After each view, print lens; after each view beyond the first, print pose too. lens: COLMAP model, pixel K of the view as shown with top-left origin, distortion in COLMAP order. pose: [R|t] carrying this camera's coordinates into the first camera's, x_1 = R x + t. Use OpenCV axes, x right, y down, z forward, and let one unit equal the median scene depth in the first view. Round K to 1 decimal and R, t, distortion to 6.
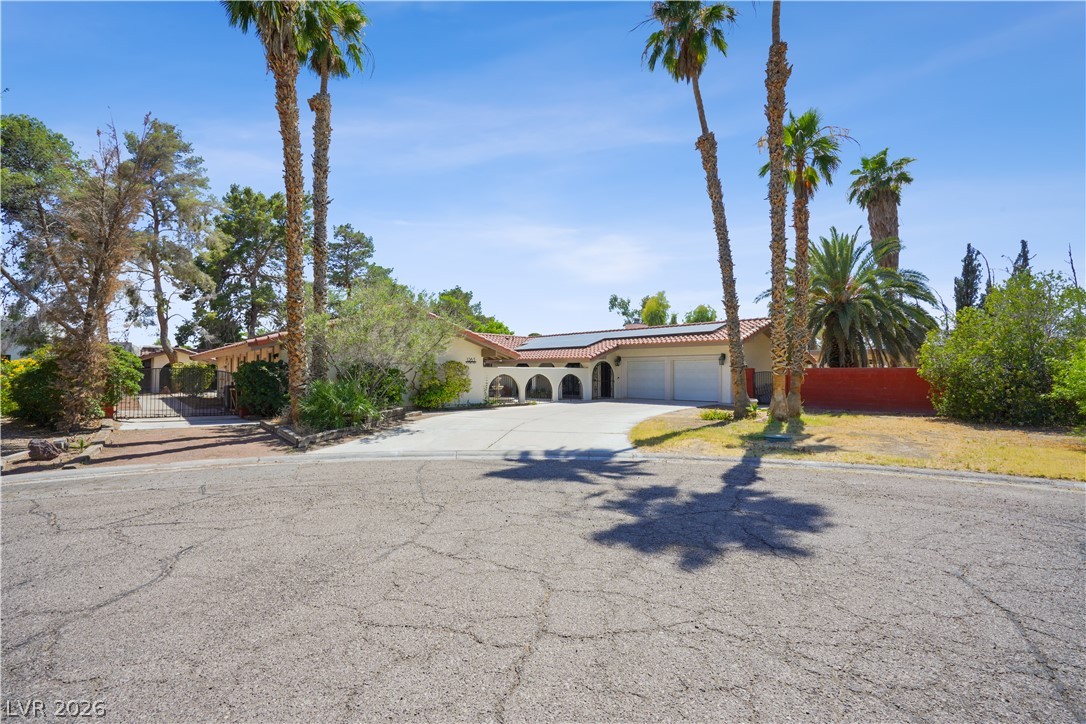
lens RADIAL K [[513.4, 0, 543.0], [0, 513.4, 362.0], [0, 0, 1]] dist [-0.056798, 0.022200]
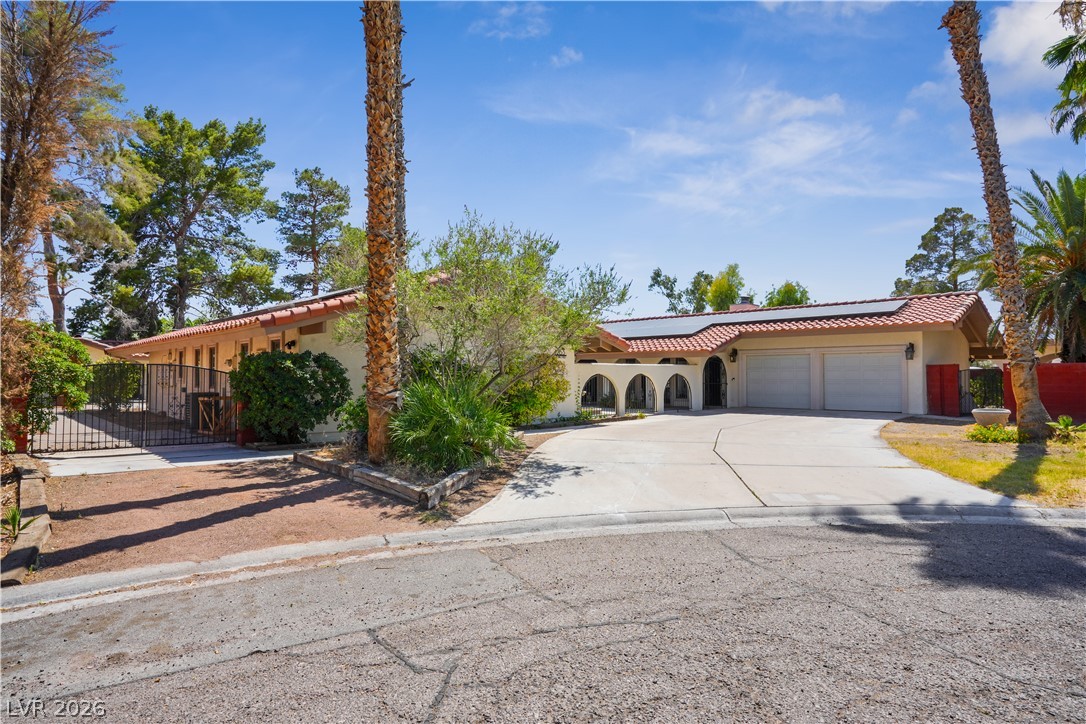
lens RADIAL K [[637.9, 0, 543.0], [0, 637.9, 362.0], [0, 0, 1]] dist [-0.004125, 0.000498]
pose [[0.999146, -0.002415, 0.041245, -0.168515], [0.002356, 0.999996, 0.001464, 0.005872], [-0.041248, -0.001365, 0.999148, 0.139973]]
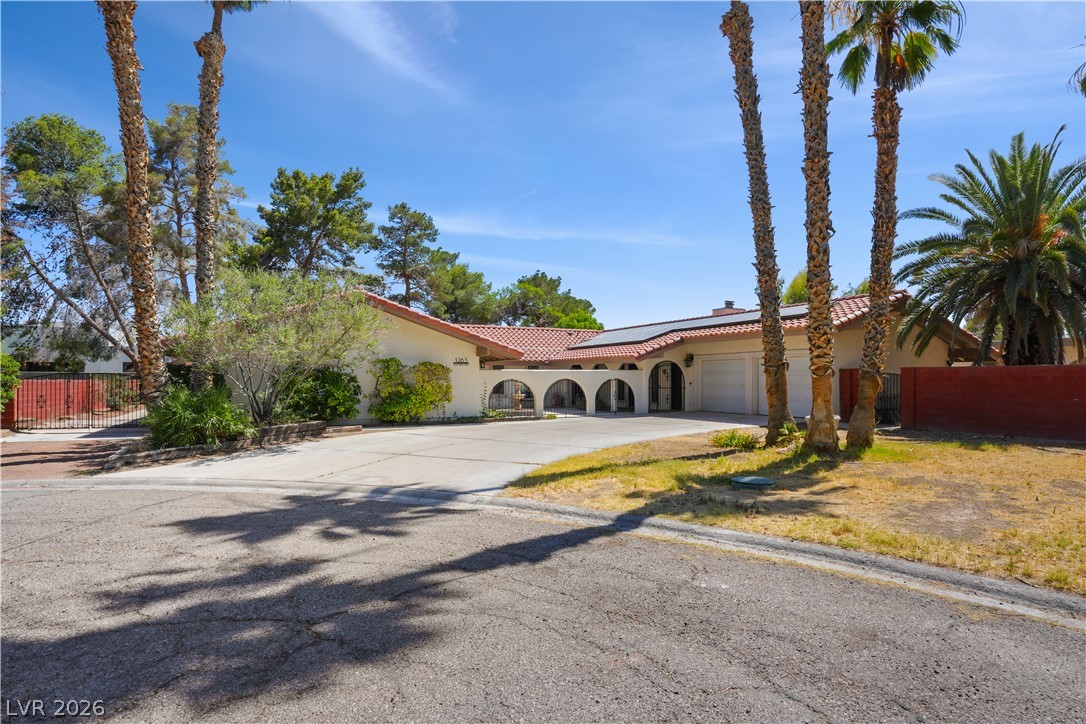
lens RADIAL K [[617.3, 0, 540.5], [0, 617.3, 381.8], [0, 0, 1]] dist [-0.023811, 0.000824]
pose [[0.961074, -0.002671, -0.276277, 0.200899], [0.010038, 0.999631, 0.025257, 0.004821], [0.276107, -0.027047, 0.960746, 0.110966]]
